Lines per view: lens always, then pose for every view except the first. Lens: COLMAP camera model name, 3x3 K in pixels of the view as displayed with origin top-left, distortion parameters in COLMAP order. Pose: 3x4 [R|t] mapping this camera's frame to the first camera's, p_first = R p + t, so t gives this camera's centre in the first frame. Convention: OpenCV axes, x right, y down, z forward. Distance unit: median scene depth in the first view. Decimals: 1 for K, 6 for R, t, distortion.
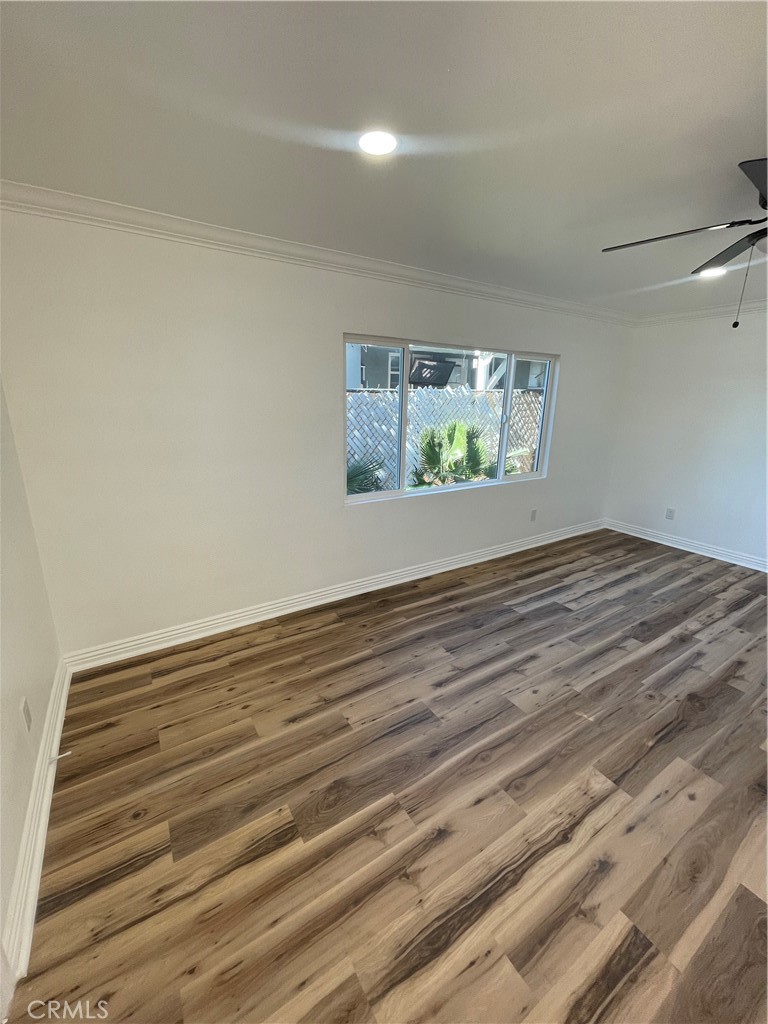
lens RADIAL K [[411.9, 0, 381.9], [0, 411.9, 505.9], [0, 0, 1]] dist [-0.004785, 0.000709]
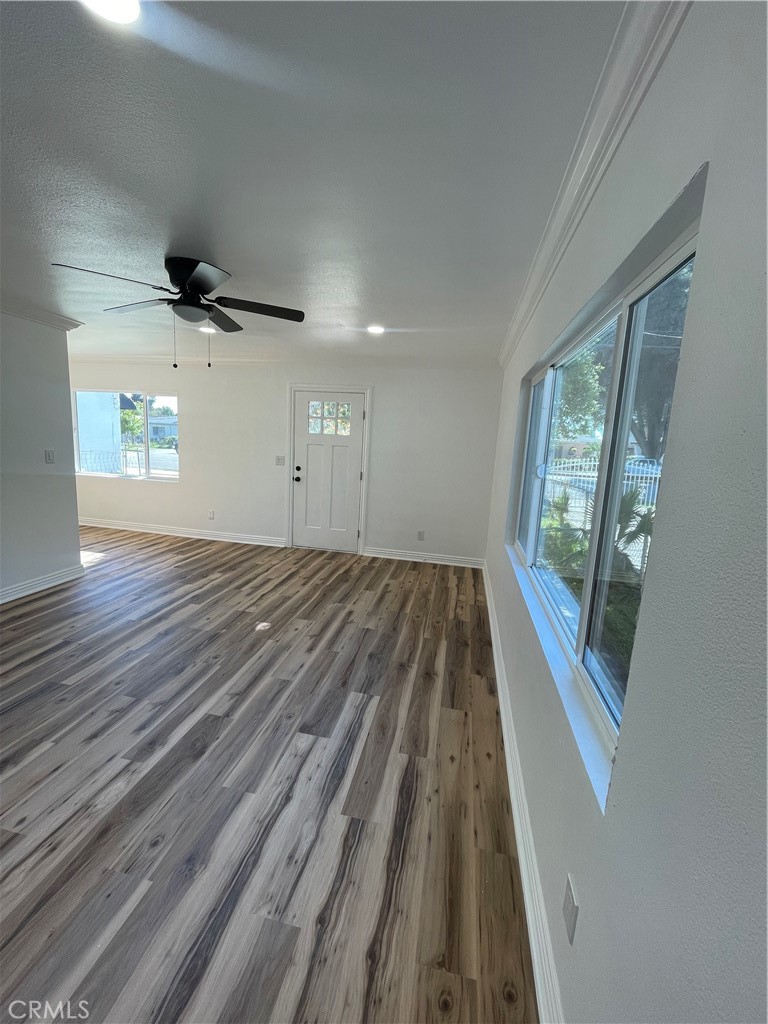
lens RADIAL K [[411.9, 0, 382.4], [0, 411.9, 512.8], [0, 0, 1]] dist [-0.004785, 0.000709]
pose [[-0.689802, 0.077981, -0.719786, 0.929250], [-0.247599, 0.908829, 0.335746, -0.370800], [0.680344, 0.409816, -0.607604, 1.524335]]
